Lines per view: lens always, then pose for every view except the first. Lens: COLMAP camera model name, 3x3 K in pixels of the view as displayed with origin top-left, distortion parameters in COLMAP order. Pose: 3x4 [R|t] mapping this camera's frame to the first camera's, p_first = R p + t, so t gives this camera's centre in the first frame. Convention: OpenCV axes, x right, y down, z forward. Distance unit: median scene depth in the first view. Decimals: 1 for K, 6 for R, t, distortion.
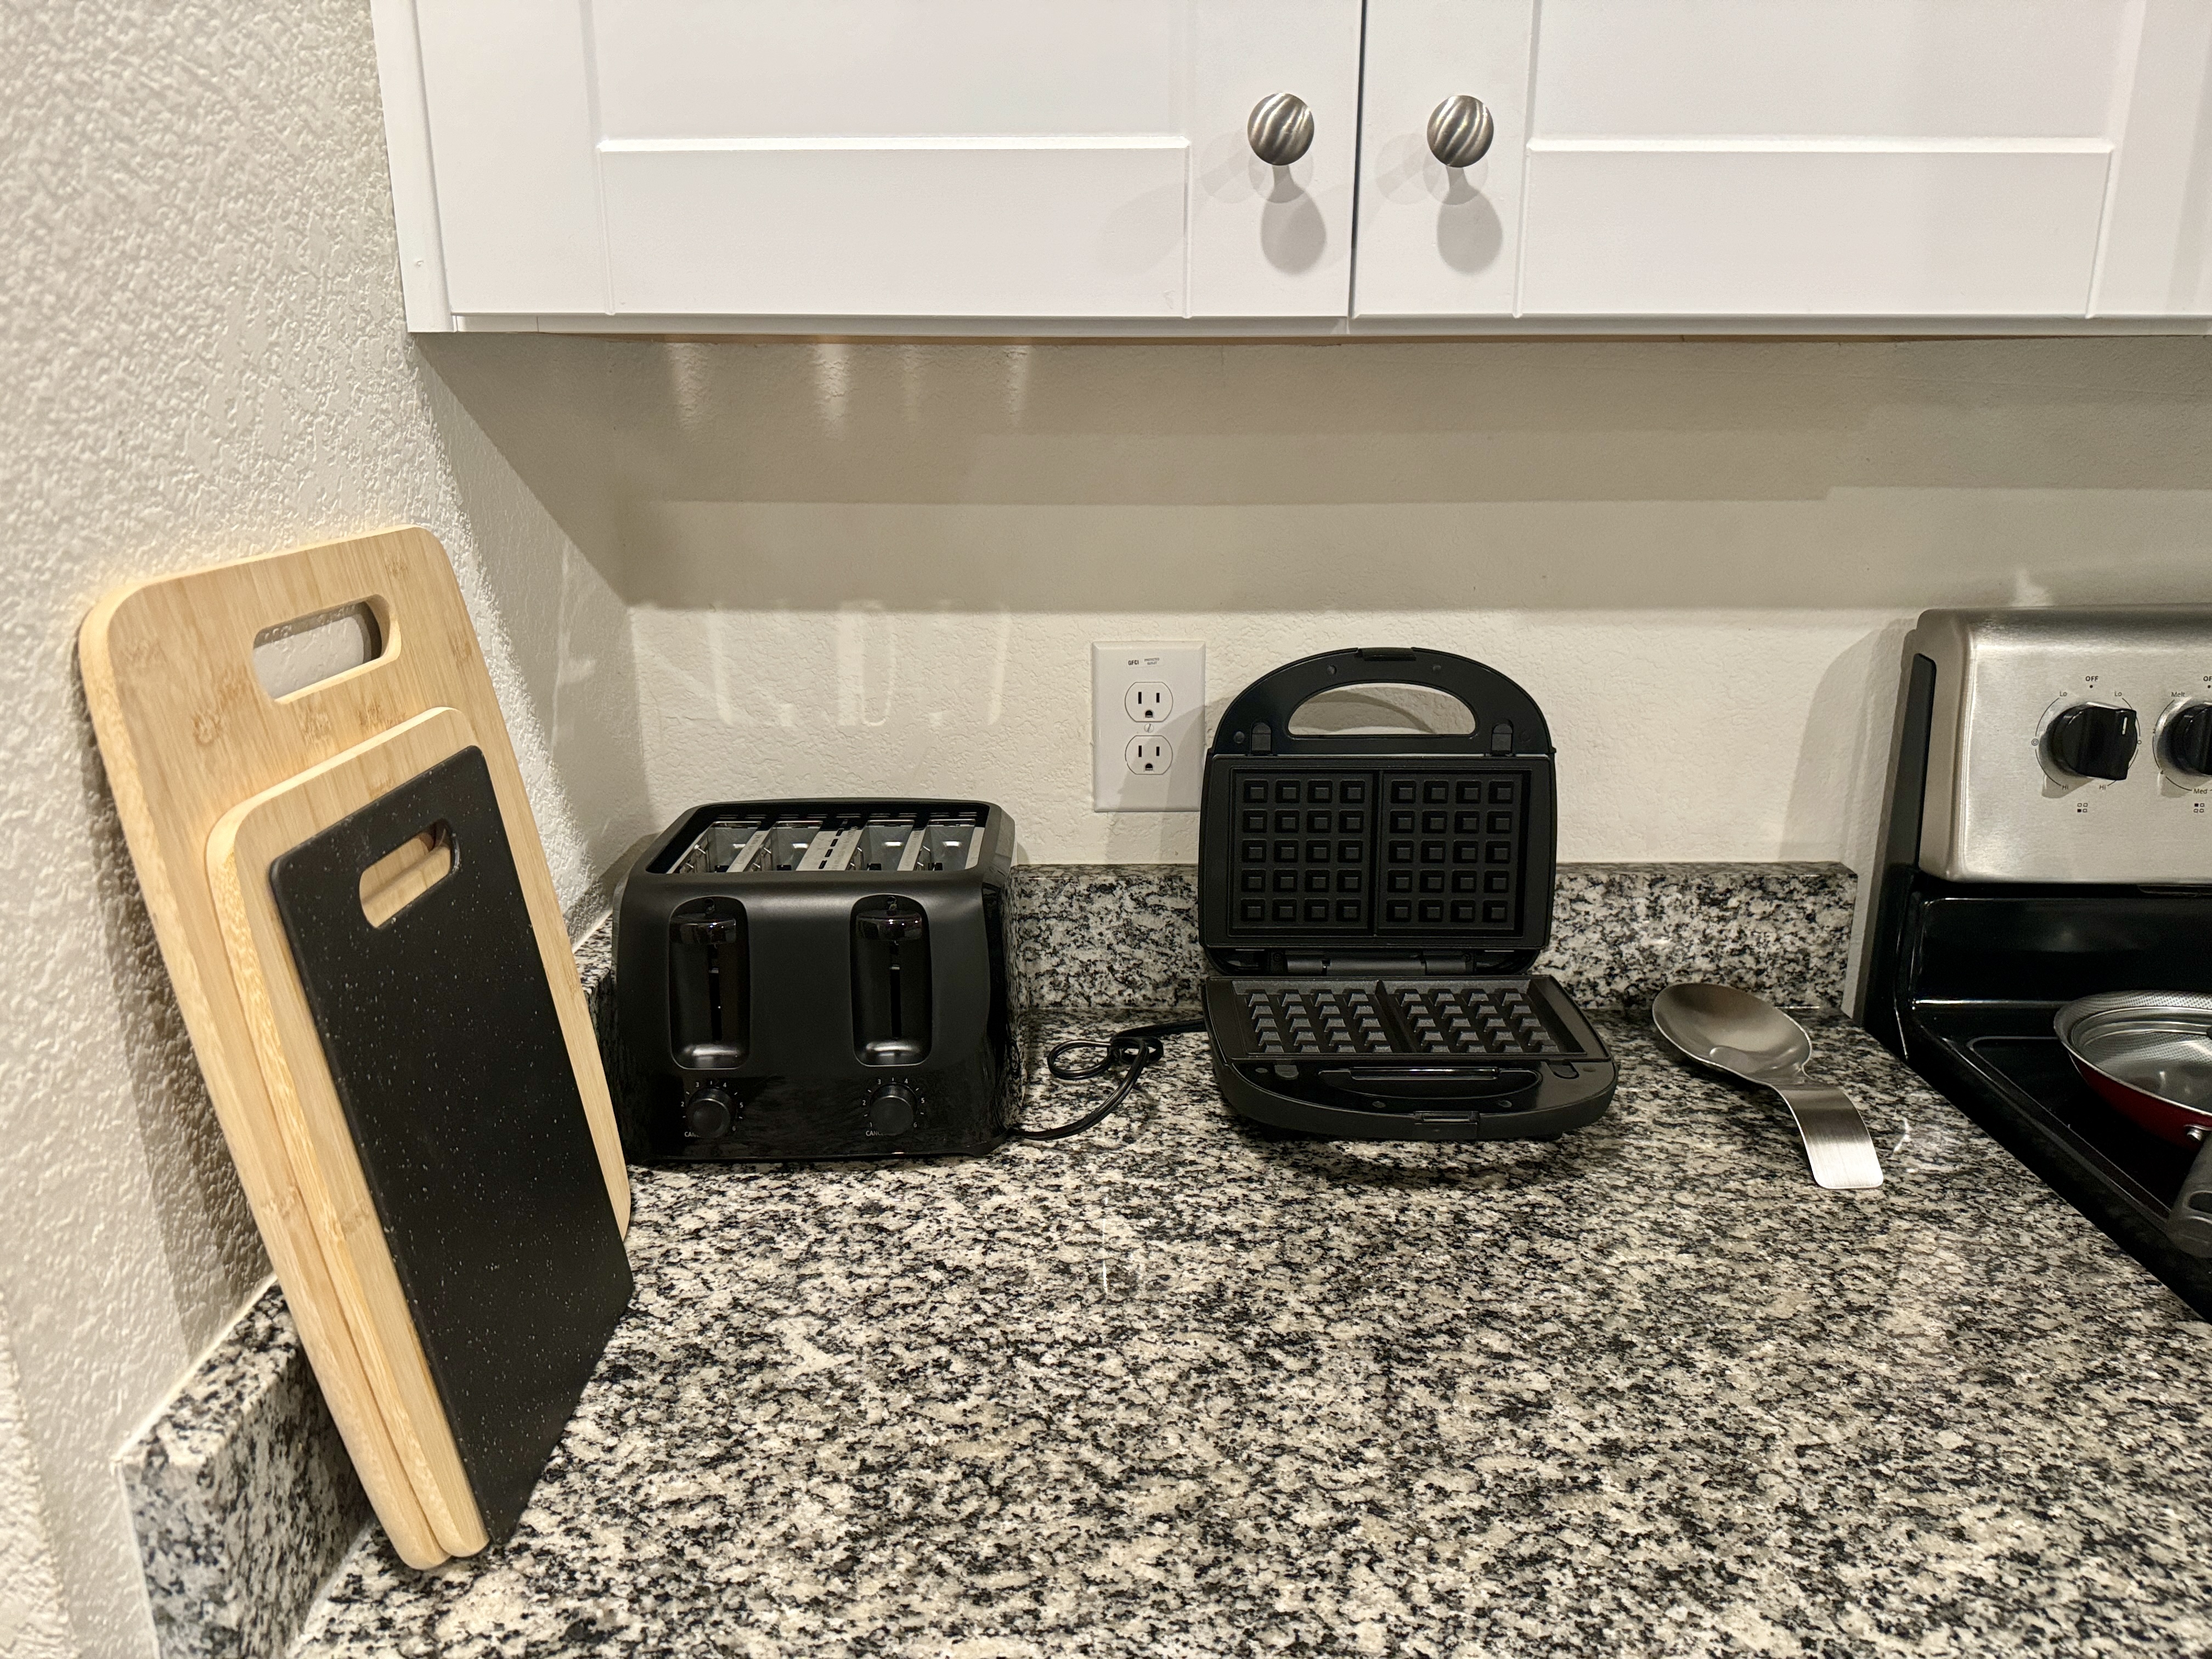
lens RADIAL K [[1566.9, 0, 1100.8], [0, 1566.9, 832.7], [0, 0, 1]] dist [0.033721, -0.037942]
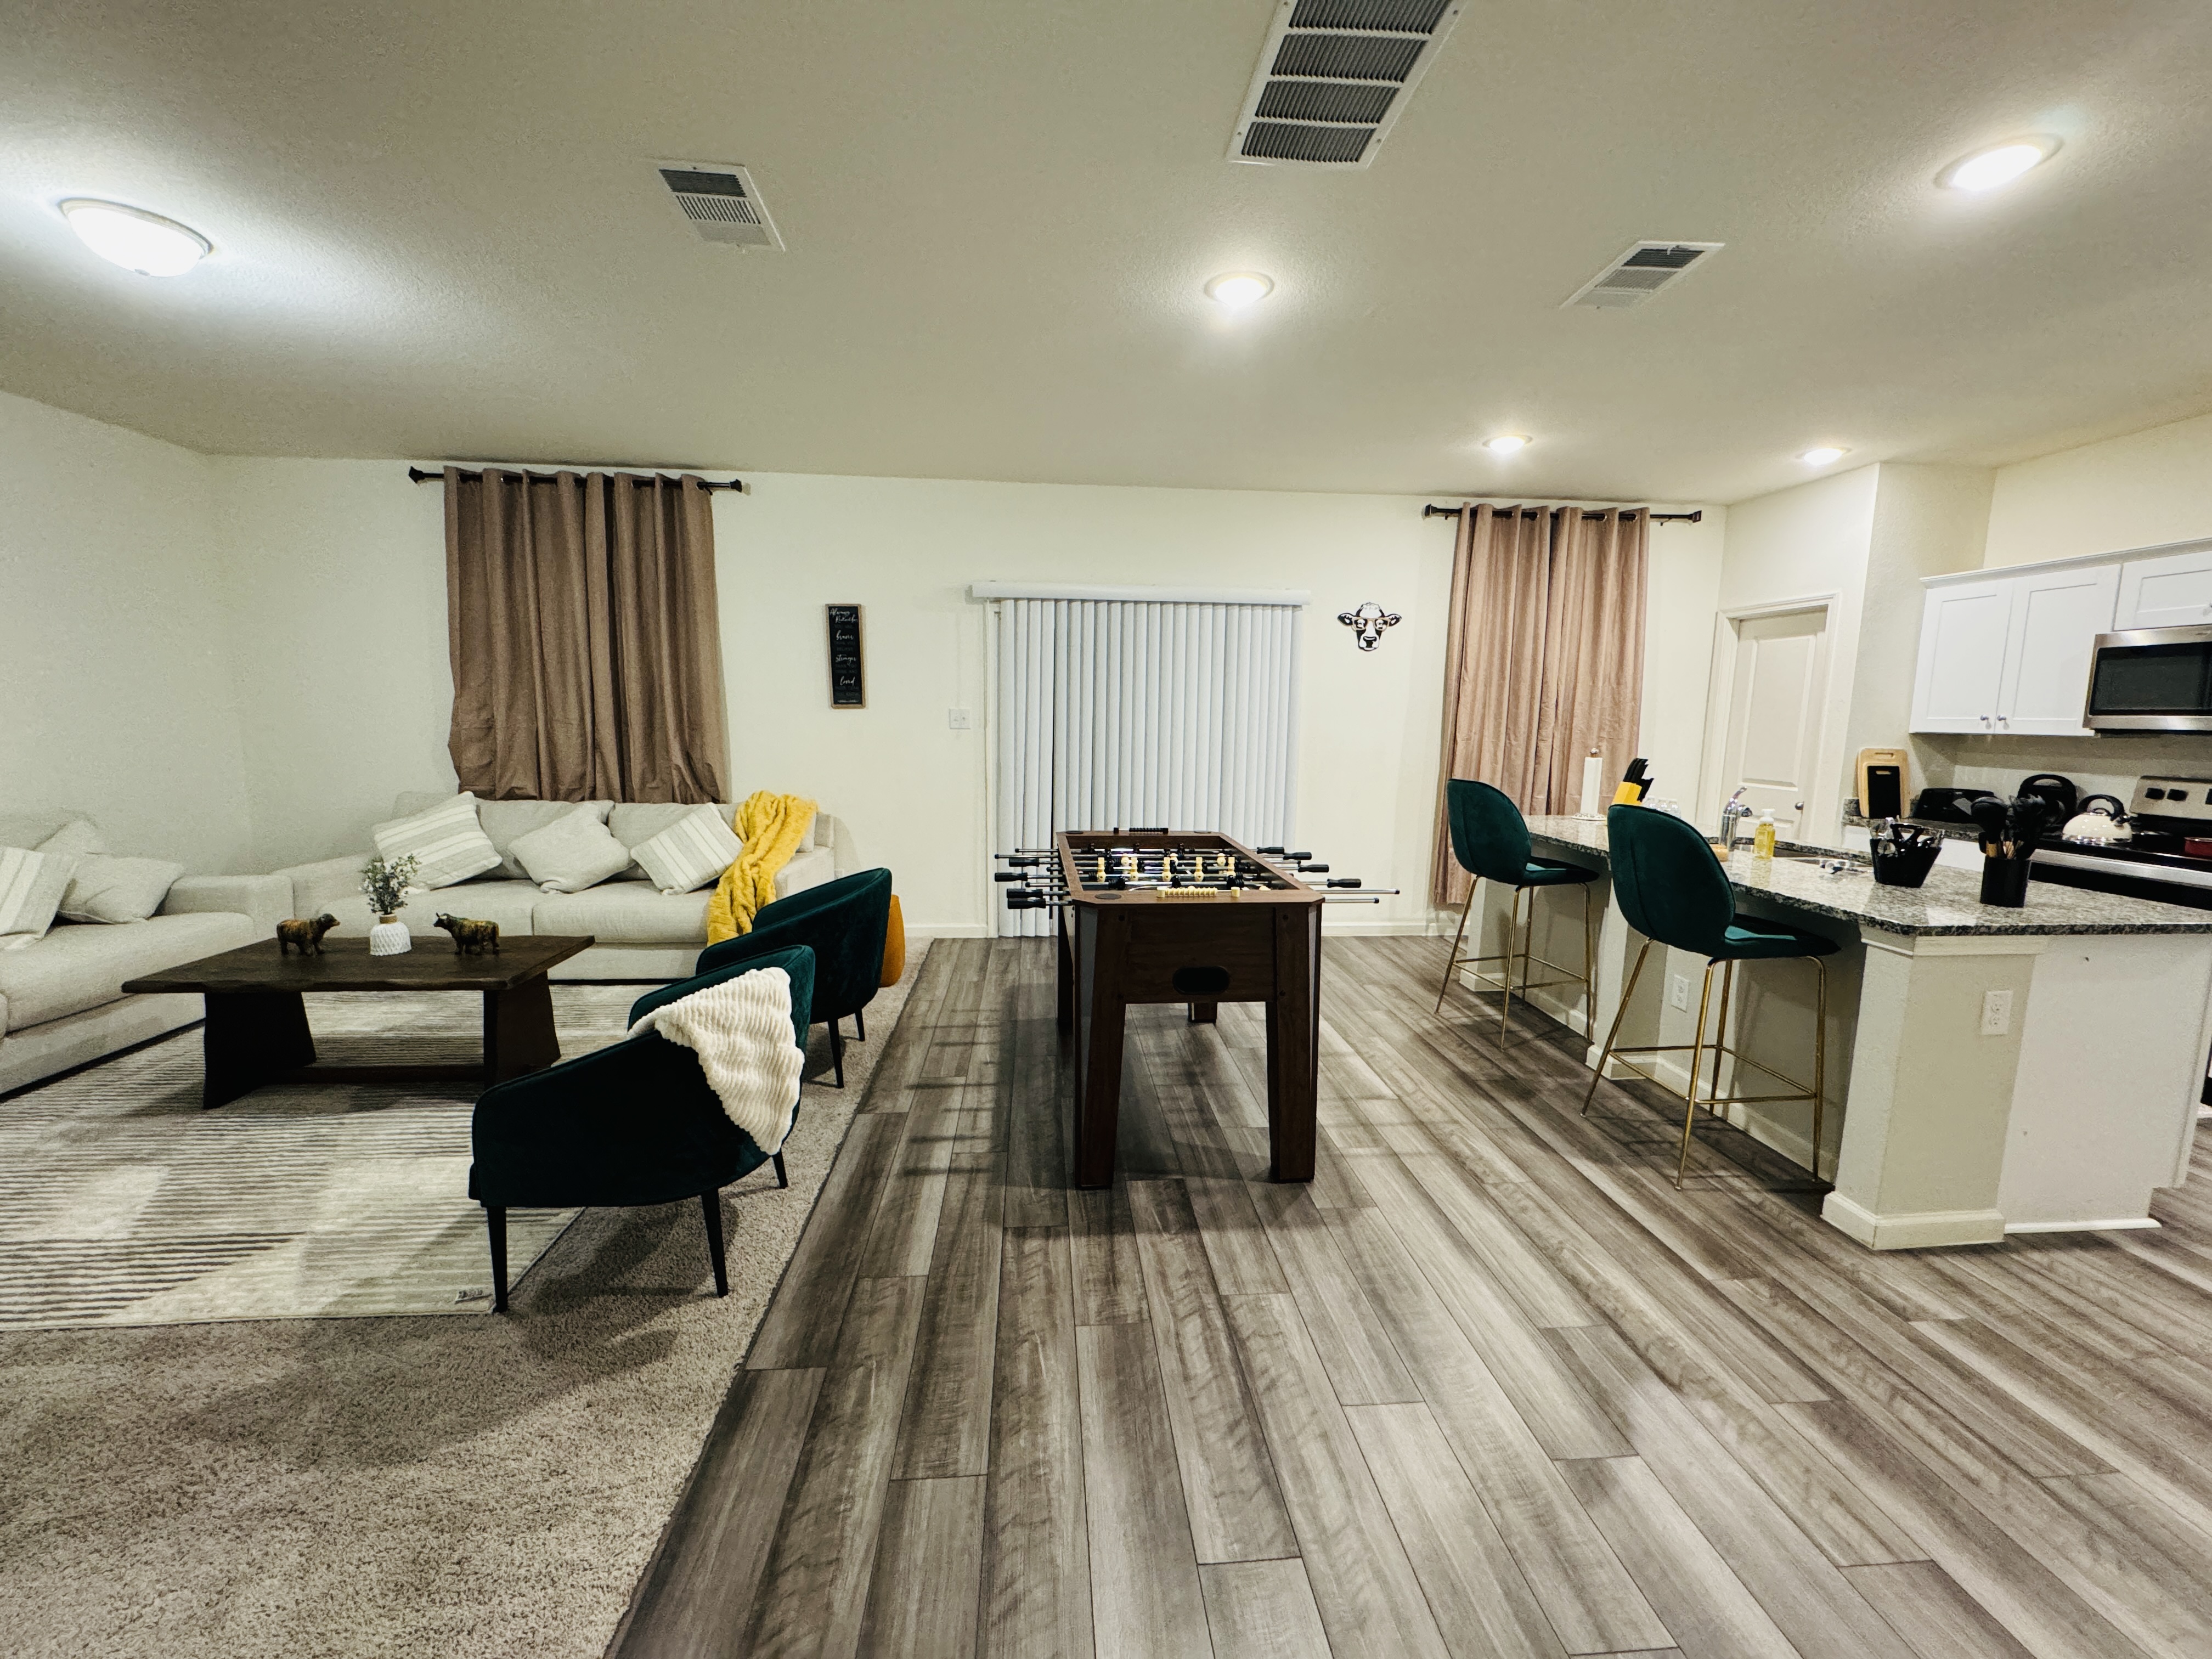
lens RADIAL K [[891.4, 0, 1116.1], [0, 891.4, 824.9], [0, 0, 1]] dist [0.001434, 0.000029]
pose [[0.087941, 0.124048, -0.988372, 5.755014], [-0.299991, 0.949450, 0.092471, 1.505859], [0.949880, 0.288370, 0.120709, -5.259933]]
